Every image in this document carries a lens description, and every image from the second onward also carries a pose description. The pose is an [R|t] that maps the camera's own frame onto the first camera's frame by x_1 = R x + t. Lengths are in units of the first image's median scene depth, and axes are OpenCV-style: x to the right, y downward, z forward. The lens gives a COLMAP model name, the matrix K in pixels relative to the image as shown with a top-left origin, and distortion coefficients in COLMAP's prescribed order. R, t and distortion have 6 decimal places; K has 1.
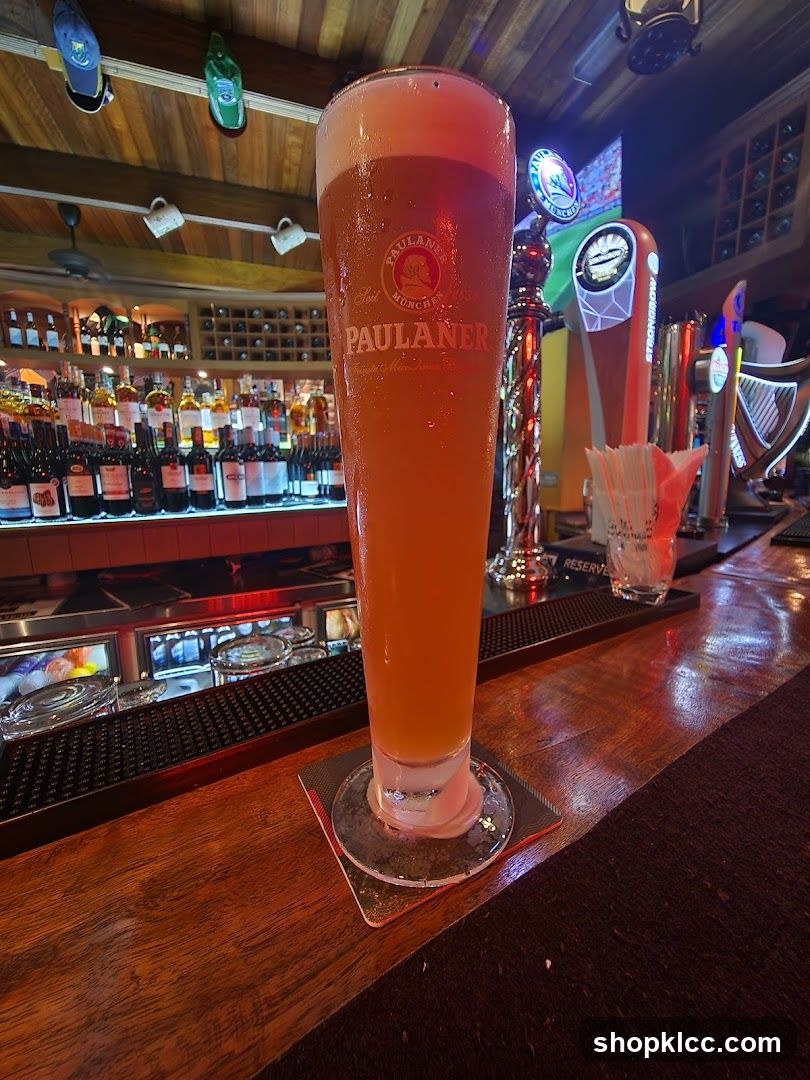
lens RADIAL K [[443.9, 0, 405.0], [0, 443.9, 540.0], [0, 0, 1]] dist [-0.000558, -0.000020]
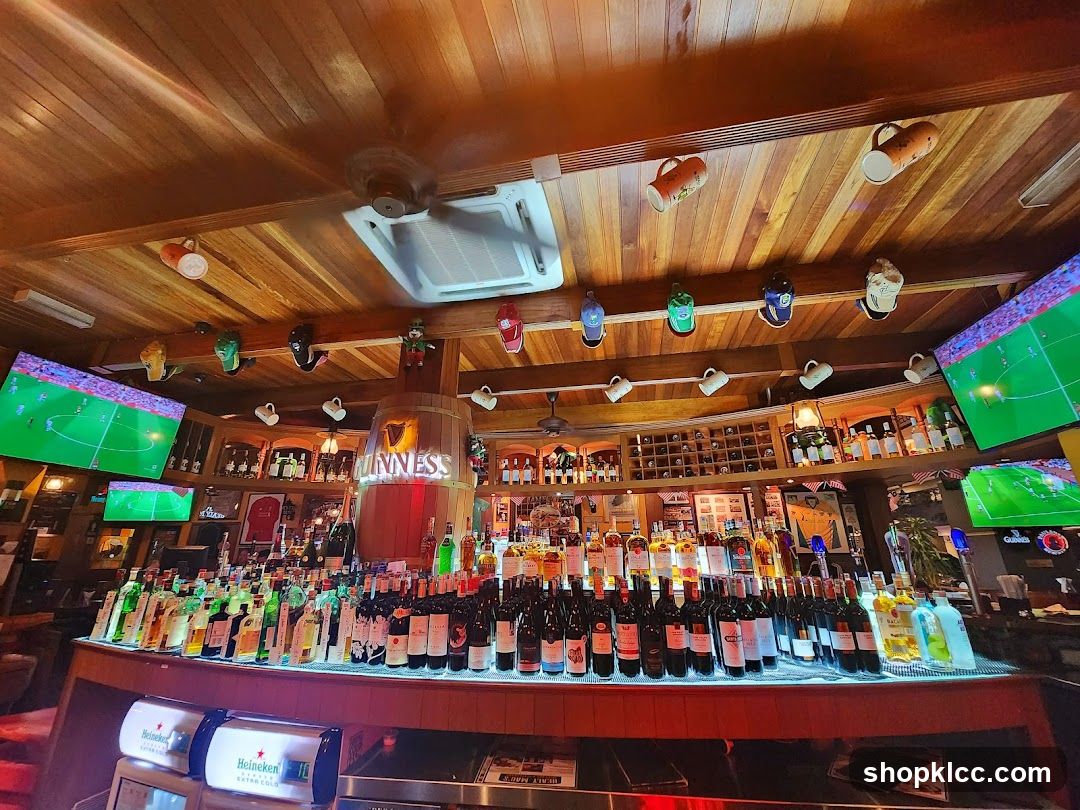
lens RADIAL K [[436.1, 0, 540.0], [0, 436.1, 405.0], [0, 0, 1]] dist [0.000398, 0.000399]
pose [[0.858788, -0.152154, -0.489217, -0.116752], [-0.100080, 0.886666, -0.451450, -0.069843], [0.502462, 0.436660, 0.746230, -0.076678]]
